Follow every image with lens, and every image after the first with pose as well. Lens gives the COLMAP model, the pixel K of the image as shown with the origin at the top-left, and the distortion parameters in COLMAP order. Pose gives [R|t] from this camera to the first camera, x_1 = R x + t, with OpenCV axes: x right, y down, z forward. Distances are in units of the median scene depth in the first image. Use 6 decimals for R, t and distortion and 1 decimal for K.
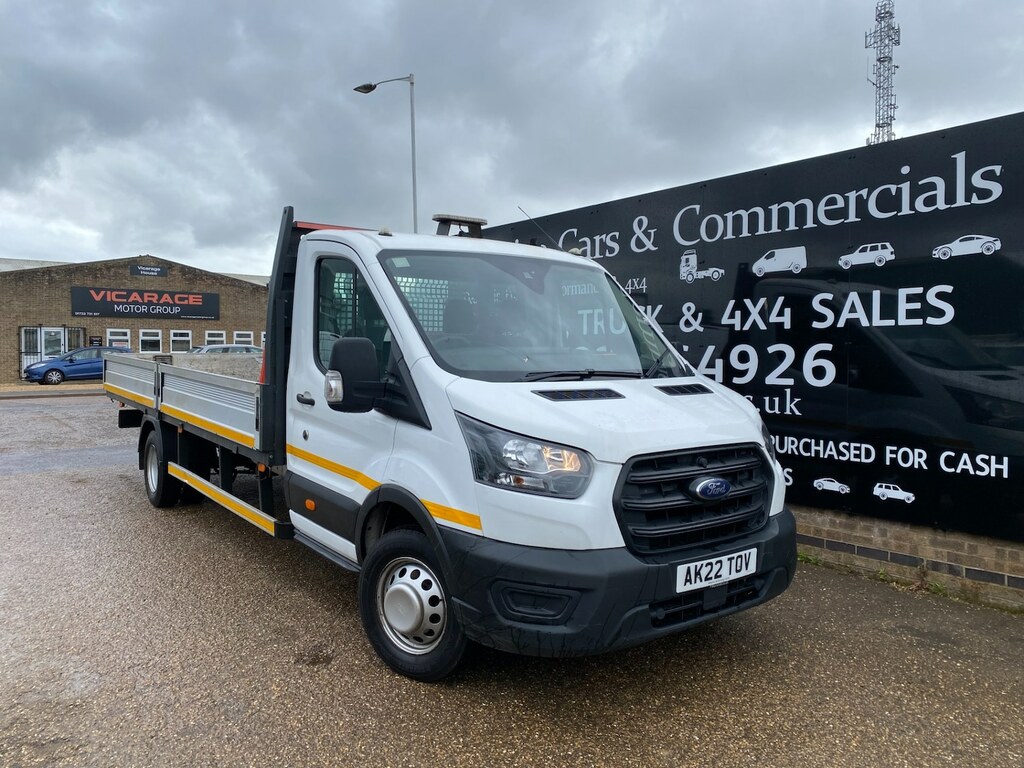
lens RADIAL K [[747.0, 0, 517.4], [0, 747.0, 377.1], [0, 0, 1]] dist [0.109703, -0.018497]
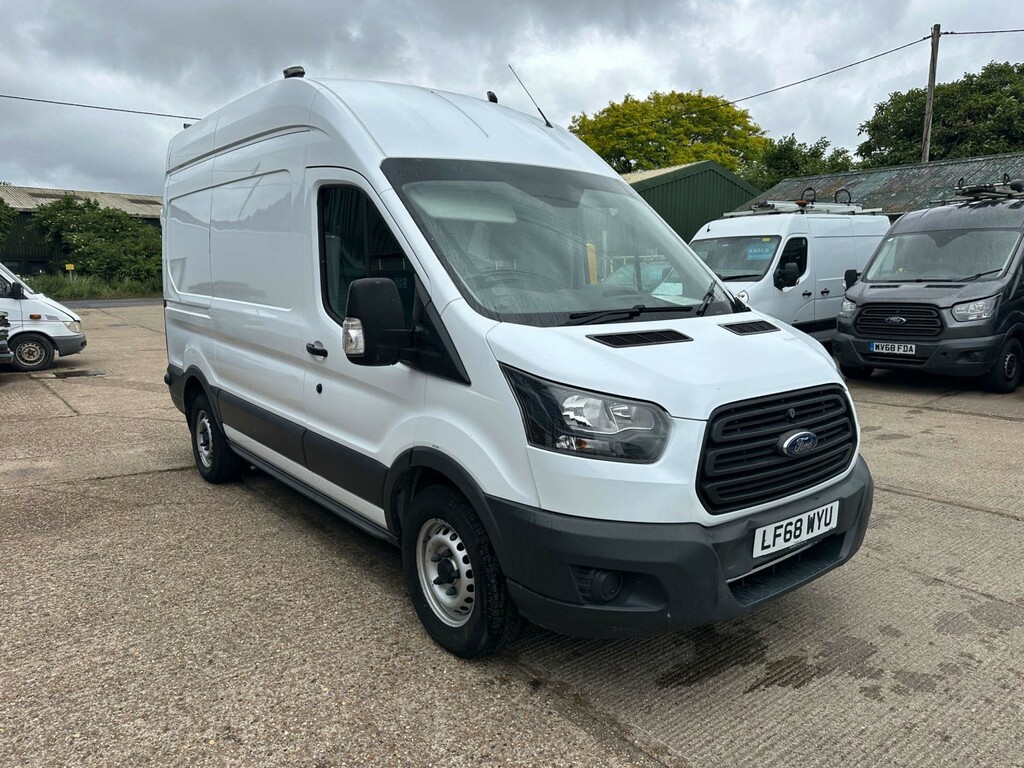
lens RADIAL K [[698.8, 0, 513.6], [0, 698.8, 391.7], [0, 0, 1]] dist [0.051187, -0.052506]
pose [[0.999412, -0.030474, 0.015731, -0.072826], [0.028516, 0.993248, 0.112451, -0.009596], [-0.019052, -0.111936, 0.993533, 0.187108]]
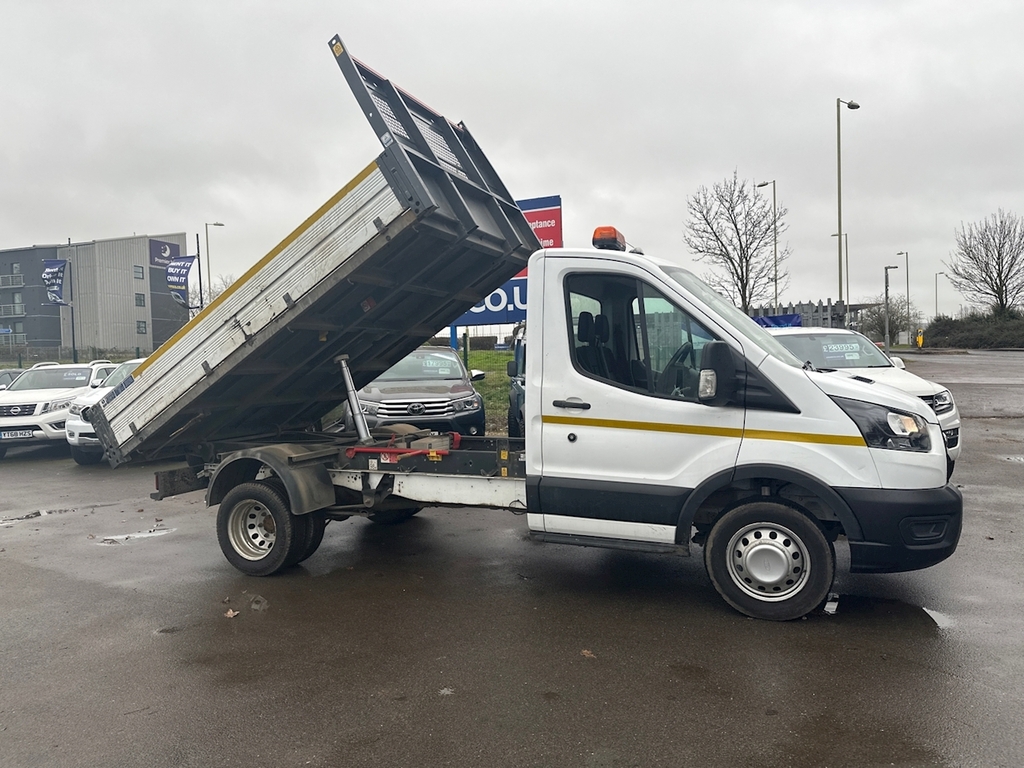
lens RADIAL K [[698.8, 0, 513.0], [0, 698.8, 385.7], [0, 0, 1]] dist [0.051187, -0.052506]
pose [[0.862652, -0.053232, 0.502989, -1.014370], [0.061265, 0.998121, 0.000560, -0.003963], [-0.502074, 0.030332, 0.864293, 0.219843]]
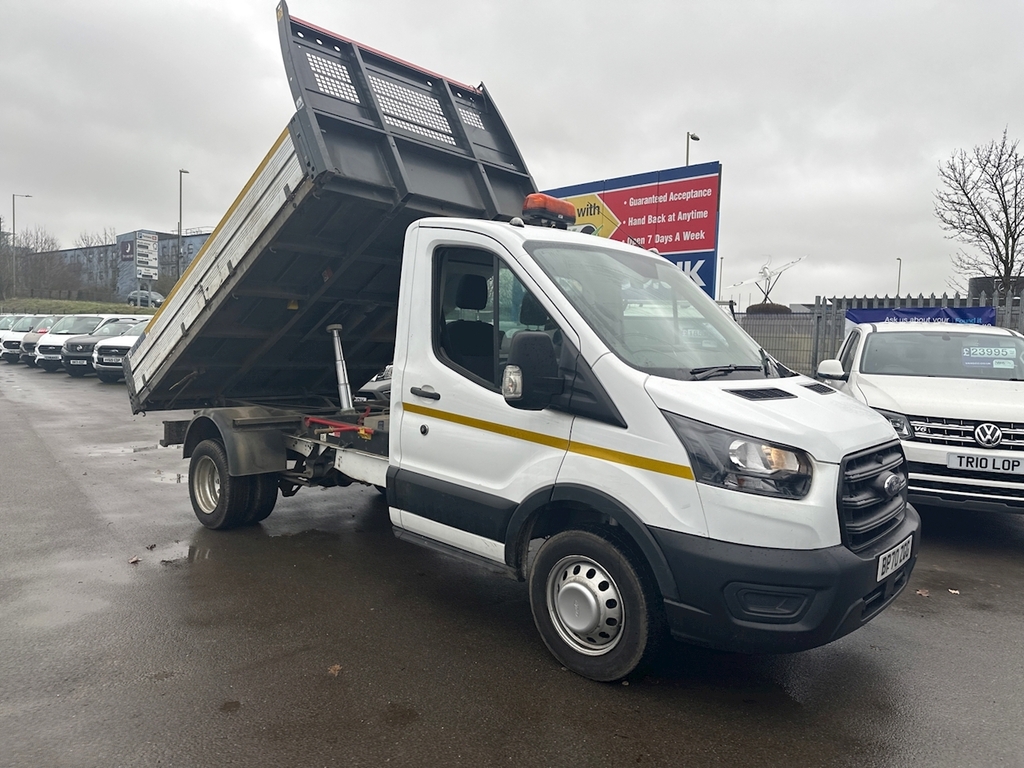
lens RADIAL K [[698.8, 0, 521.0], [0, 698.8, 379.8], [0, 0, 1]] dist [0.051187, -0.052506]
pose [[0.981740, 0.010708, 0.189924, -0.392959], [-0.014691, 0.999700, 0.019576, -0.007968], [-0.189658, -0.022009, 0.981604, 0.123236]]
